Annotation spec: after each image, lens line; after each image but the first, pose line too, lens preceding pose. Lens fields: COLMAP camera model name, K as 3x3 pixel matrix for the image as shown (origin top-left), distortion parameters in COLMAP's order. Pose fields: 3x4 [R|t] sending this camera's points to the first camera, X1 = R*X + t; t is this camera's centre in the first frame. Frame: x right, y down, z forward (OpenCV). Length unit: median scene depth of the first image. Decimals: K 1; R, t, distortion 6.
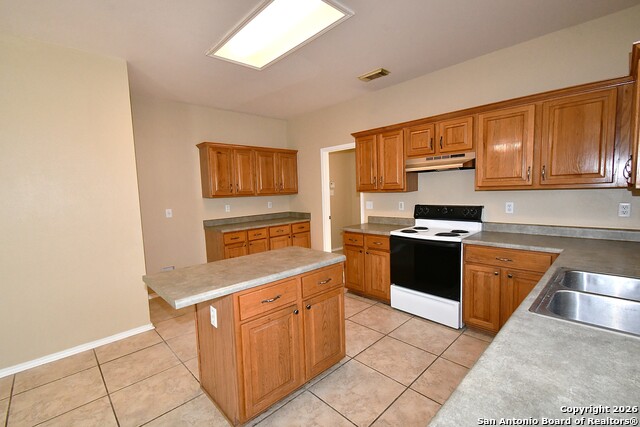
lens RADIAL K [[282.7, 0, 321.1], [0, 282.7, 215.5], [0, 0, 1]] dist [0.002170, 0.000096]
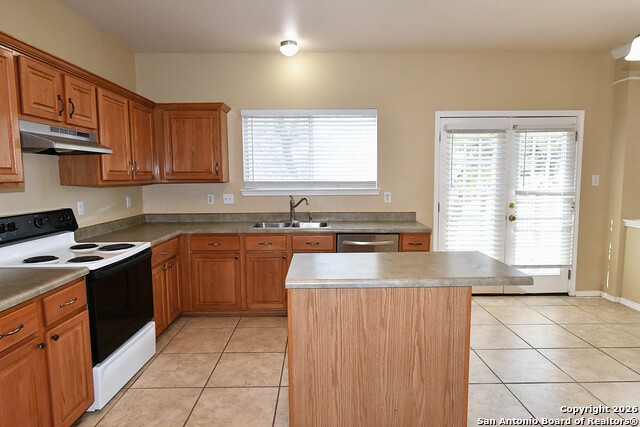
lens RADIAL K [[387.2, 0, 320.4], [0, 387.2, 212.6], [0, 0, 1]] dist [-0.001937, -0.000388]
pose [[-0.727718, -0.019577, 0.685597, -0.605440], [0.099747, 0.985945, 0.134028, -0.098822], [-0.678585, 0.165921, -0.715537, 1.376716]]
